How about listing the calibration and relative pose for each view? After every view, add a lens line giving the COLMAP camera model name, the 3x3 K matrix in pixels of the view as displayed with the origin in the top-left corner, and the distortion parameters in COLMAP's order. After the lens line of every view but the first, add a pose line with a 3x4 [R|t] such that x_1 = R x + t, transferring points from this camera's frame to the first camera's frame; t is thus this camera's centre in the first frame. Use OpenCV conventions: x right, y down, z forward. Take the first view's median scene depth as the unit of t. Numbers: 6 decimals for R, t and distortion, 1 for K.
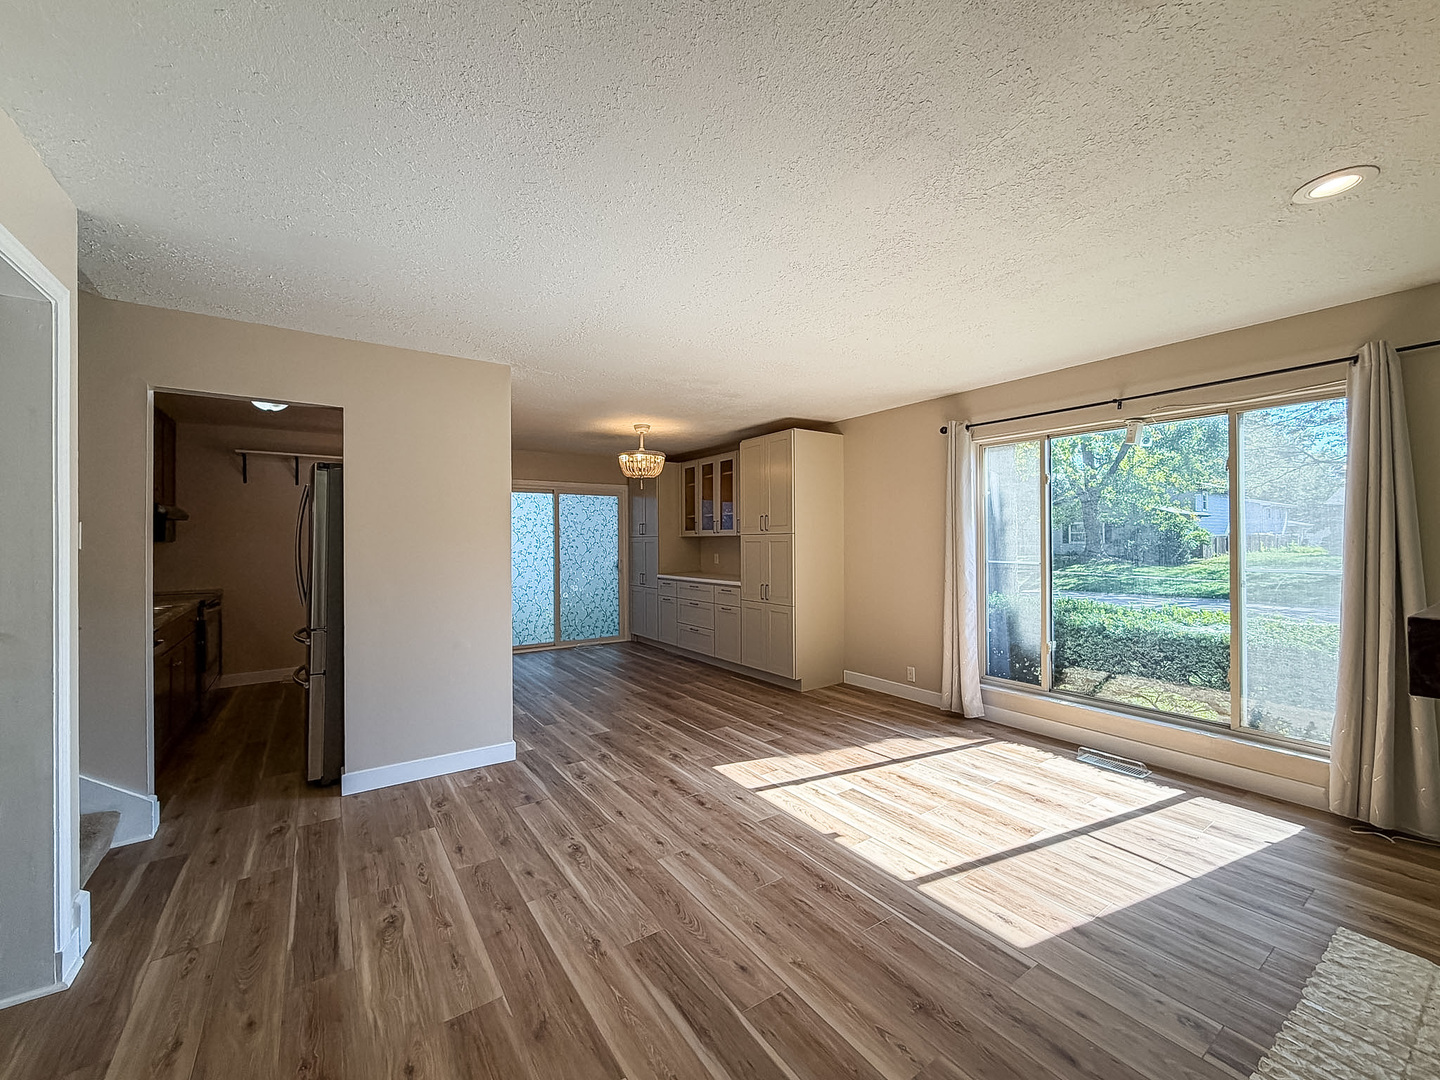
lens RADIAL K [[636.4, 0, 781.3], [0, 636.4, 539.3], [0, 0, 1]] dist [-0.003726, -0.000254]
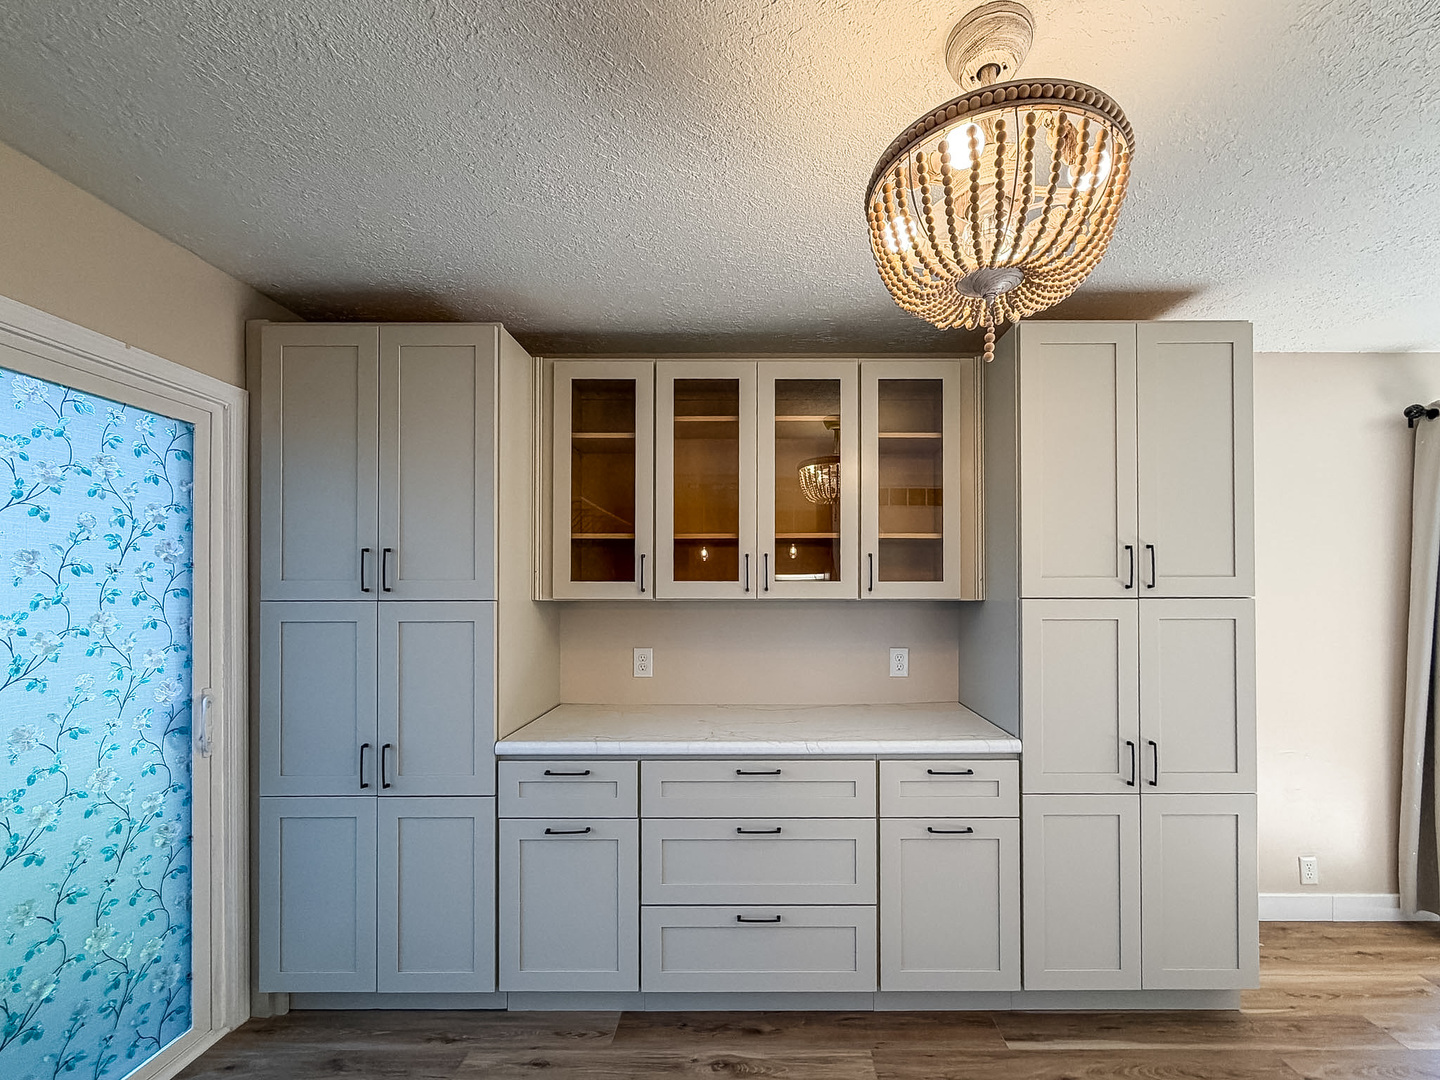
lens RADIAL K [[519.4, 0, 721.1], [0, 519.4, 599.5], [0, 0, 1]] dist [0.001615, 0.000141]
pose [[0.609767, -0.002560, 0.792577, -0.314597], [-0.004052, 0.999972, 0.006346, -0.006576], [-0.792571, -0.007081, 0.609739, 0.808497]]
